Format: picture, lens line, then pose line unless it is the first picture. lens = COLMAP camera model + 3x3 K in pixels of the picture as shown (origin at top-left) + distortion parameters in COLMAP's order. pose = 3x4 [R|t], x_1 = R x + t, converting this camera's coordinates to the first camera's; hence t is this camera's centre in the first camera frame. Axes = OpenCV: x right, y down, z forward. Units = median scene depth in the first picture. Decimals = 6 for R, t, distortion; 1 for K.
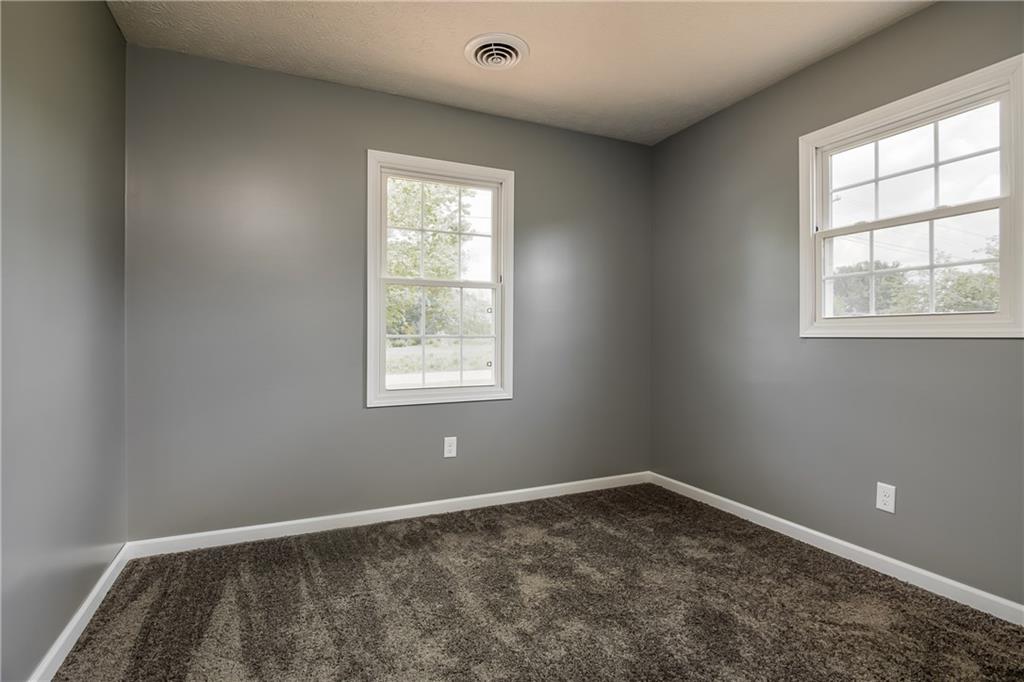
lens RADIAL K [[521.0, 0, 521.1], [0, 521.0, 335.5], [0, 0, 1]] dist [-0.012547, 0.000744]
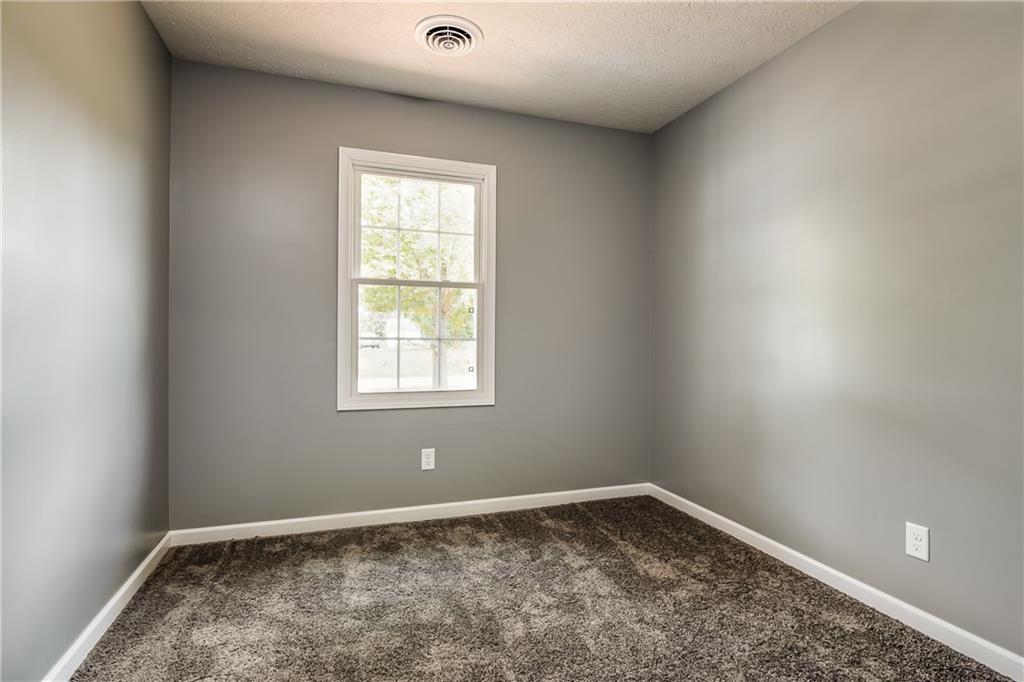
lens RADIAL K [[521.0, 0, 509.4], [0, 521.0, 344.4], [0, 0, 1]] dist [-0.012547, 0.000744]
pose [[0.995015, 0.006527, -0.099511, 0.111042], [-0.005329, 0.999910, 0.012303, -0.000670], [0.099583, -0.011711, 0.994960, 0.052249]]
